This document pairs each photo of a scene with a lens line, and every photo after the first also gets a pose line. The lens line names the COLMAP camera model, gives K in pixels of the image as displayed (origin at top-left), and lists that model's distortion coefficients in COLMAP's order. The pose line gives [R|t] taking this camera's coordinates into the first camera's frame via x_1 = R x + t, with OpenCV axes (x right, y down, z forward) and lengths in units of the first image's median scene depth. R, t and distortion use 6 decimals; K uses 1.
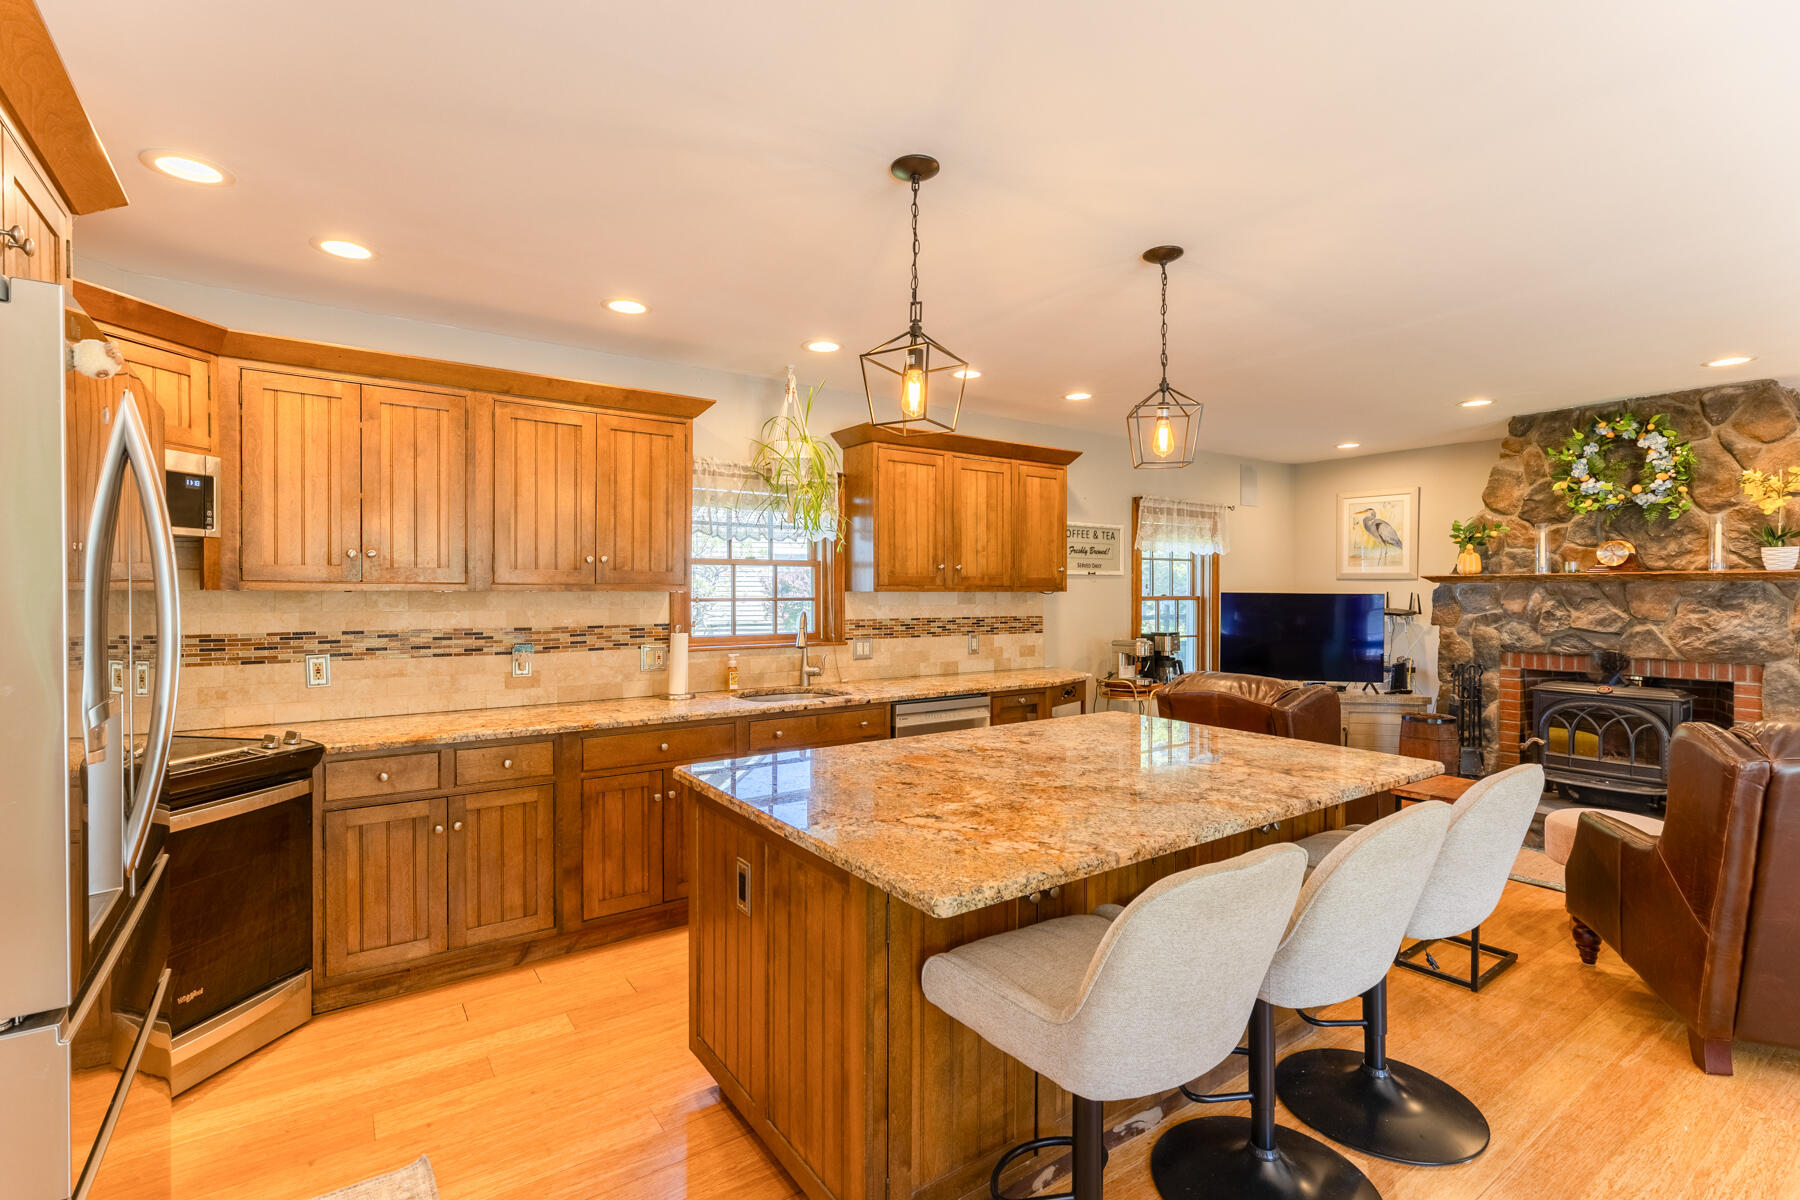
lens RADIAL K [[829.1, 0, 908.0], [0, 829.1, 604.1], [0, 0, 1]] dist [0.008460, -0.001912]
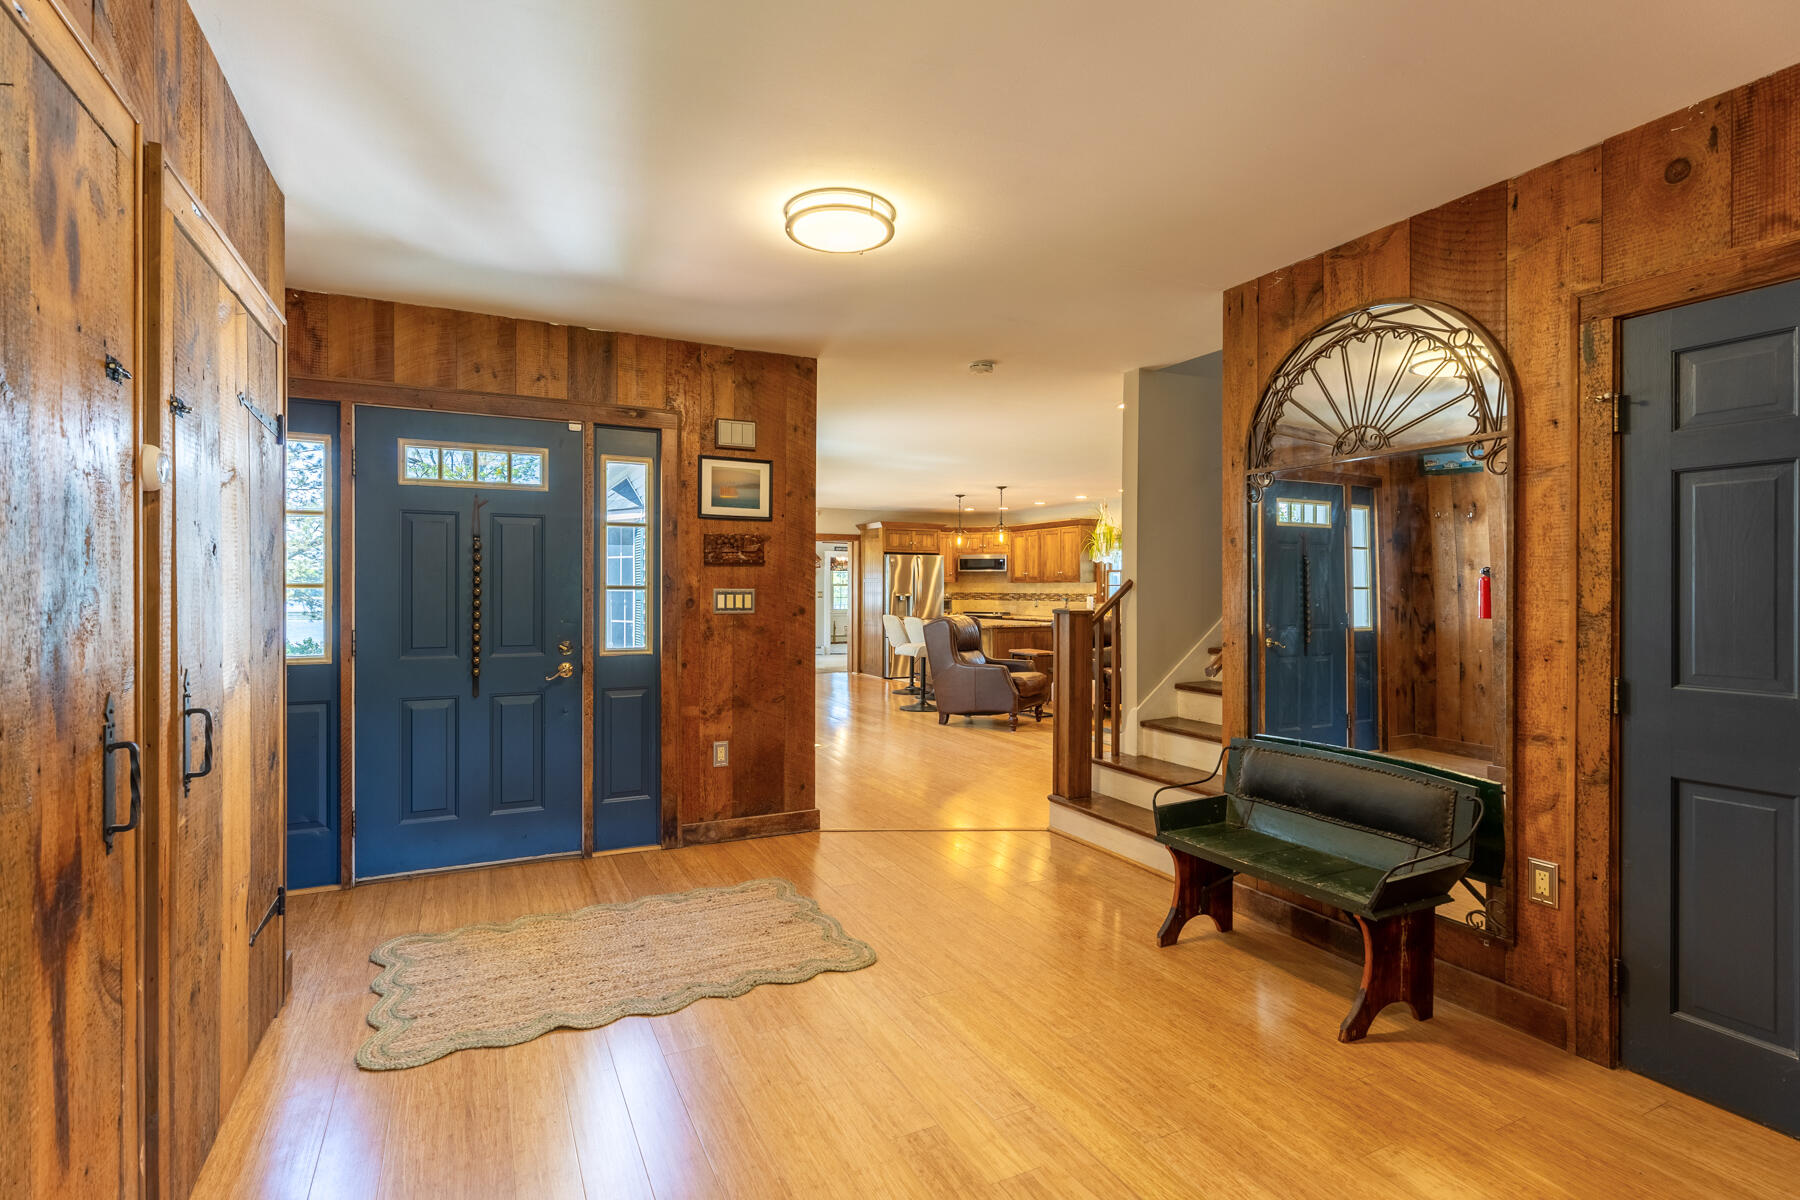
lens RADIAL K [[864.4, 0, 901.8], [0, 864.4, 594.7], [0, 0, 1]] dist [0.010828, -0.000809]
pose [[-0.133947, 0.001706, -0.990987, 2.335088], [-0.017773, 0.999834, 0.004124, 0.023104], [0.990829, 0.018165, -0.133894, 0.618606]]
